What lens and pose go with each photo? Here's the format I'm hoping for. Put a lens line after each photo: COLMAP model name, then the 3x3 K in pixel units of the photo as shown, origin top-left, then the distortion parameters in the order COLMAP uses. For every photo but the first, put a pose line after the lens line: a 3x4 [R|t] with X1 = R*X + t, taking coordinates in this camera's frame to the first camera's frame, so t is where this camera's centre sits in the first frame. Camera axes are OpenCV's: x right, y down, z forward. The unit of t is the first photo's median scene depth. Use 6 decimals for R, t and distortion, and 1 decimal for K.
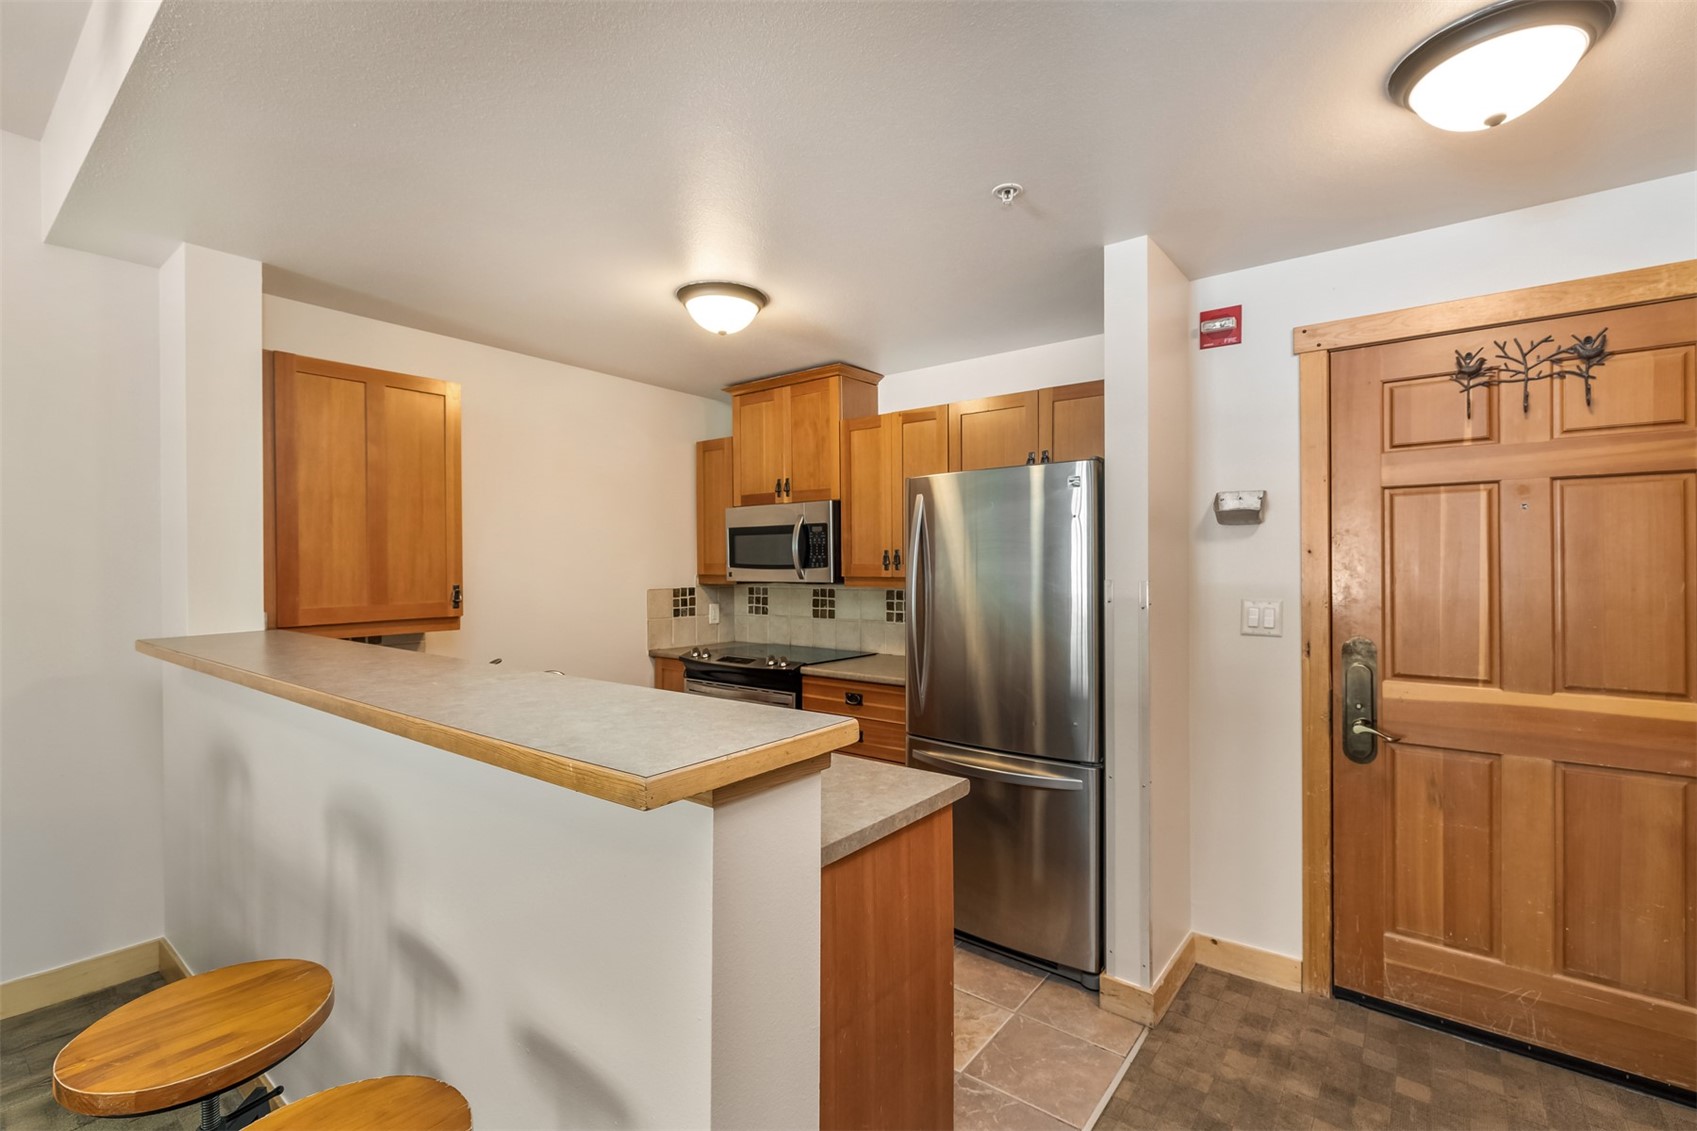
lens RADIAL K [[746.1, 0, 860.2], [0, 746.1, 564.2], [0, 0, 1]] dist [-0.002455, -0.000592]
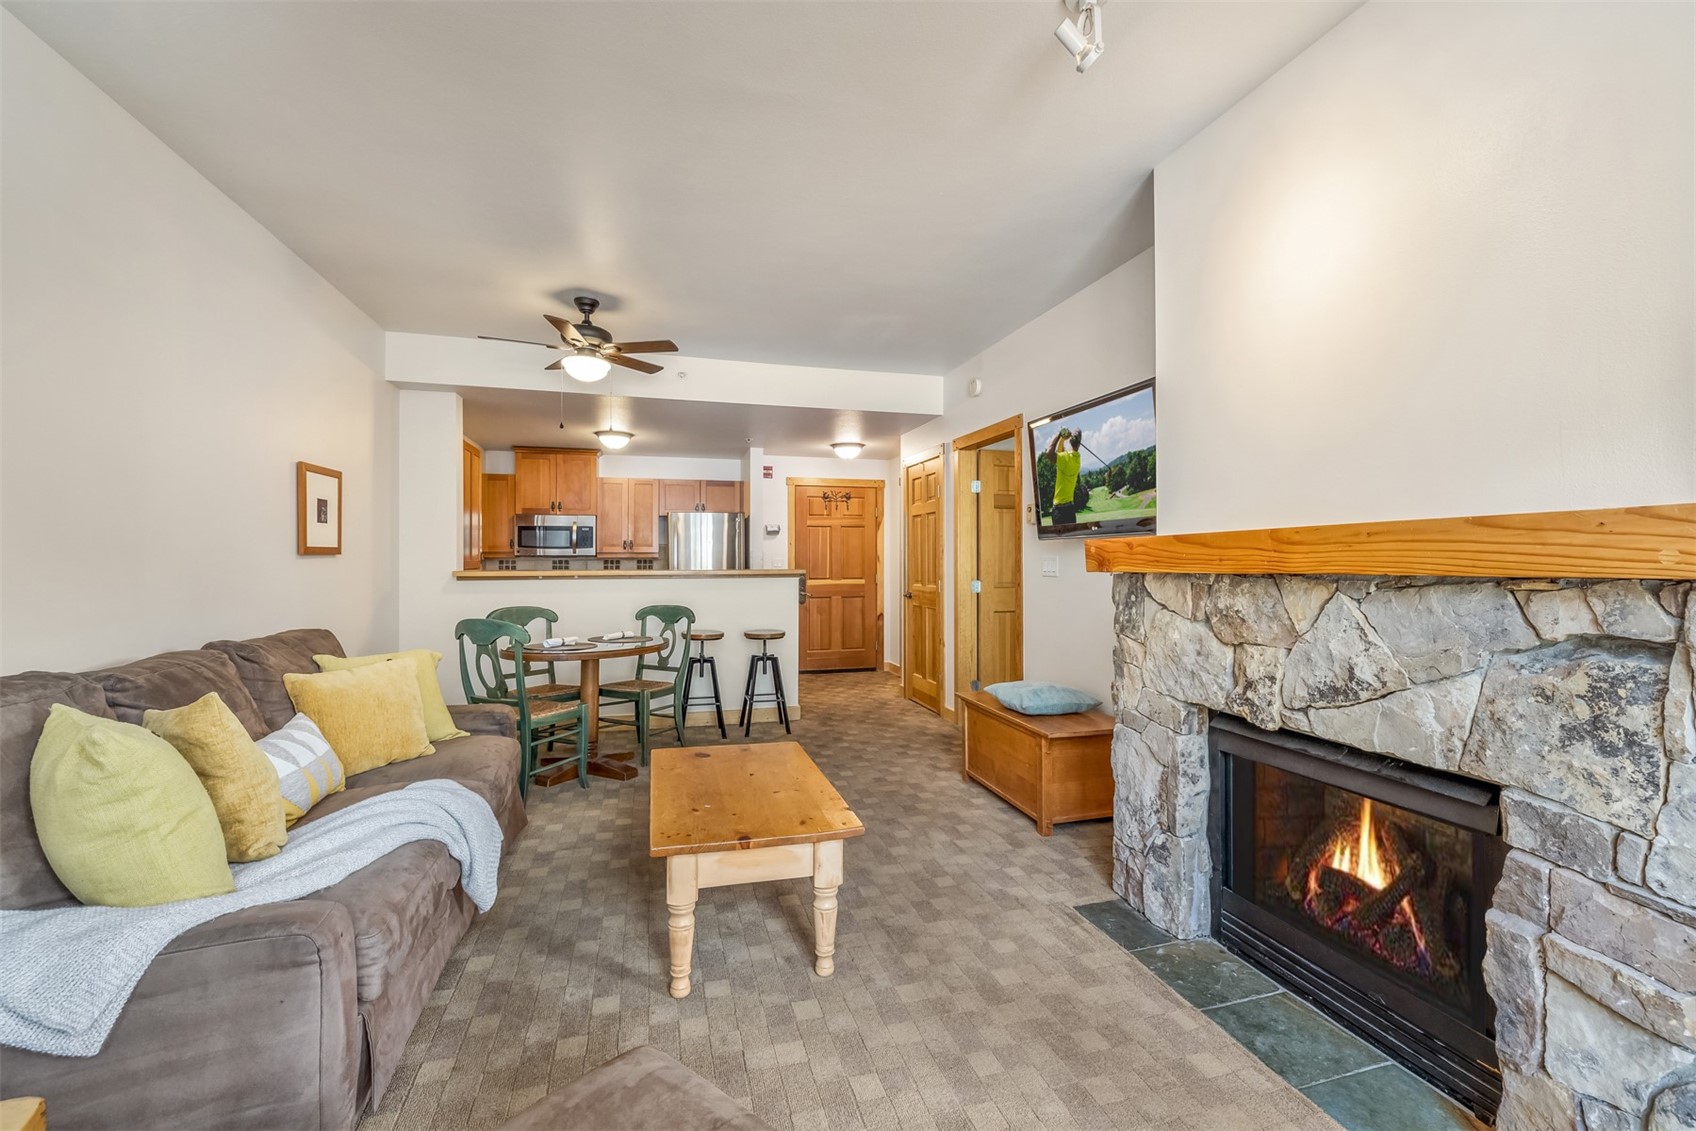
lens RADIAL K [[715.4, 0, 855.7], [0, 715.4, 557.0], [0, 0, 1]] dist [-0.001096, -0.000753]
pose [[0.595576, 0.006488, 0.803273, -1.463114], [-0.001371, 0.999974, -0.007061, 0.052275], [-0.803298, 0.003104, 0.595569, -0.938887]]
